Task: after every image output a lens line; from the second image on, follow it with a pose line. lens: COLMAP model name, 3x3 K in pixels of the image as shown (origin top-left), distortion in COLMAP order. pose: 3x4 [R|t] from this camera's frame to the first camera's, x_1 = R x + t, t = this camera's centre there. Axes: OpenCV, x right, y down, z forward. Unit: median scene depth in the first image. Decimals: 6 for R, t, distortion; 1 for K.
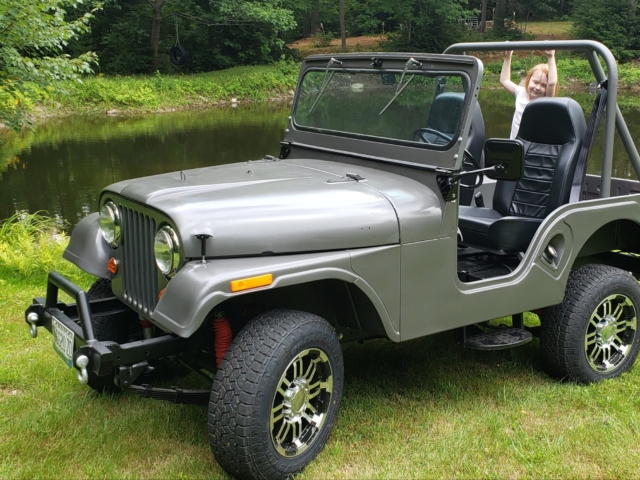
lens RADIAL K [[777.5, 0, 330.9], [0, 777.5, 212.8], [0, 0, 1]] dist [0.255586, -0.844670]
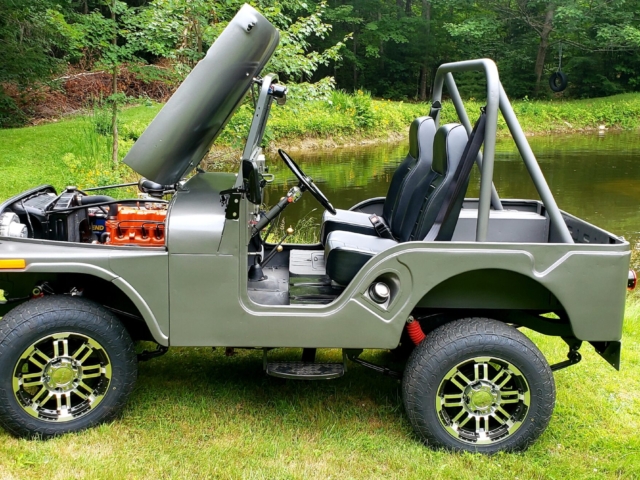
lens RADIAL K [[727.9, 0, 288.4], [0, 727.9, 244.9], [0, 0, 1]] dist [0.221544, -0.631569]
pose [[0.828810, 0.127933, -0.544709, 0.636078], [-0.117195, 0.991608, 0.054574, -0.037037], [0.547119, 0.018605, 0.836848, 0.224790]]
